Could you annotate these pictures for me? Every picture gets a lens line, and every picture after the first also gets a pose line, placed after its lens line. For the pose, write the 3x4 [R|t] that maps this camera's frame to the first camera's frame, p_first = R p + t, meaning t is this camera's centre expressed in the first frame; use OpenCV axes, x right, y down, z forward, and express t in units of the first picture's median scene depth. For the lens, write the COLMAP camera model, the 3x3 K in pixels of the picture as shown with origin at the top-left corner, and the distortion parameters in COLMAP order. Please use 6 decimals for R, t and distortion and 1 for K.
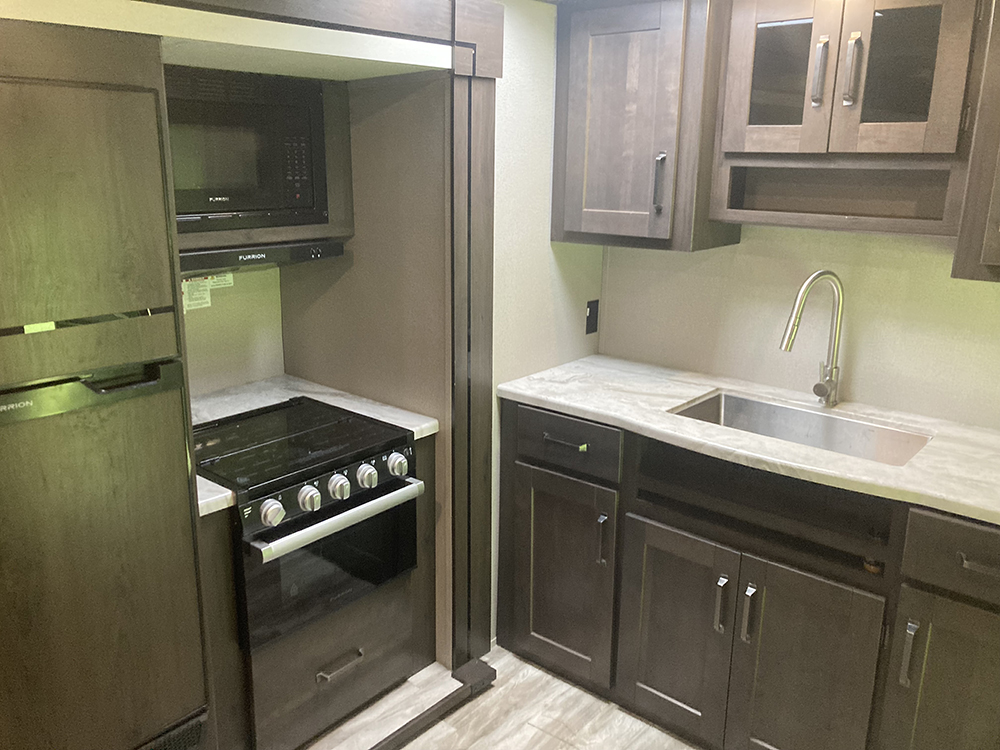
lens RADIAL K [[826.8, 0, 498.7], [0, 826.8, 368.7], [0, 0, 1]] dist [0.012591, 0.012971]
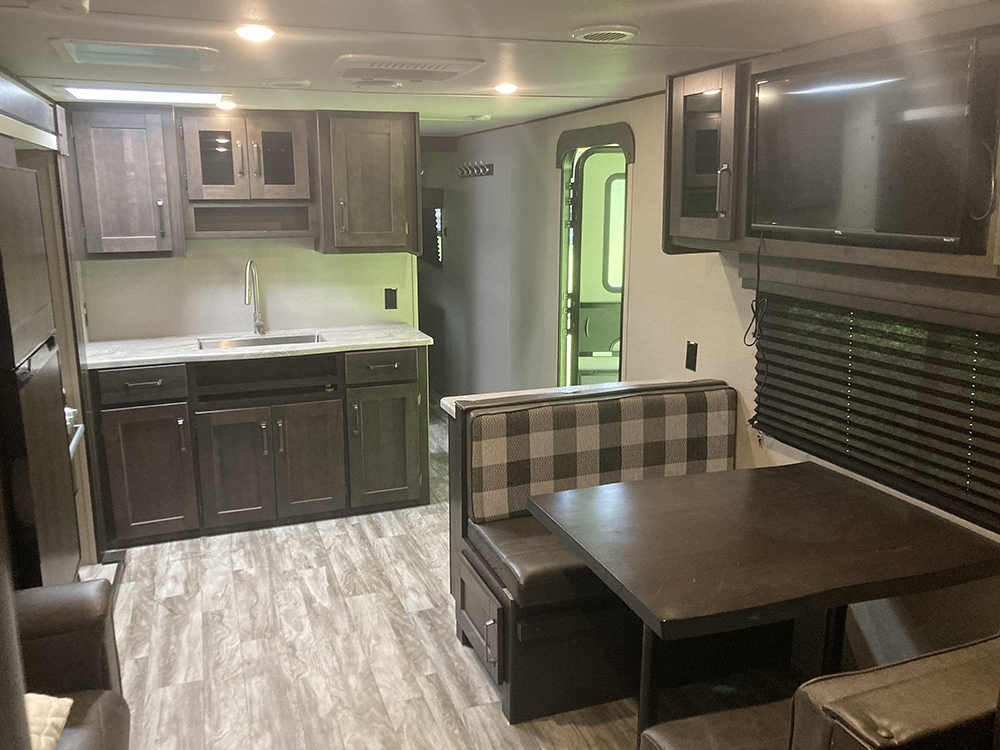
lens RADIAL K [[826.8, 0, 499.5], [0, 826.8, 373.6], [0, 0, 1]] dist [0.012591, 0.012971]
pose [[0.481722, -0.199639, 0.853281, -0.994909], [0.232129, 0.967992, 0.095429, 0.082950], [-0.845021, 0.152101, 0.512645, -0.410227]]
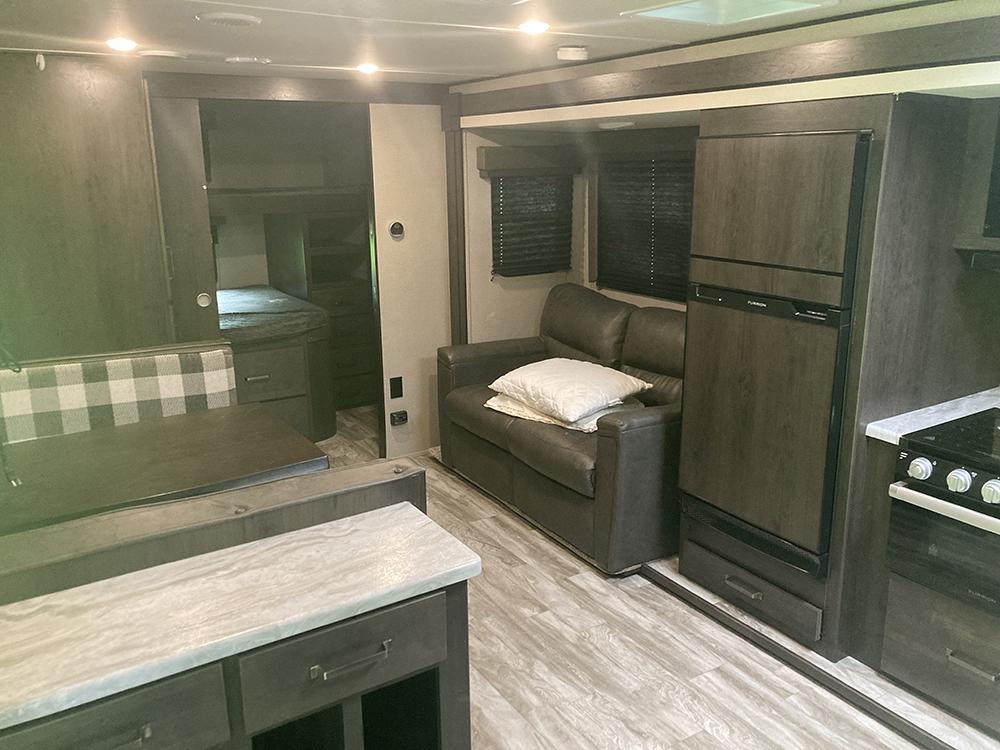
lens RADIAL K [[826.8, 0, 501.3], [0, 826.8, 374.9], [0, 0, 1]] dist [0.012591, 0.012971]
pose [[-0.293817, 0.231604, -0.927379, 0.880965], [-0.237289, 0.922159, 0.305479, -0.156955], [0.925940, 0.309812, -0.215989, 0.576022]]
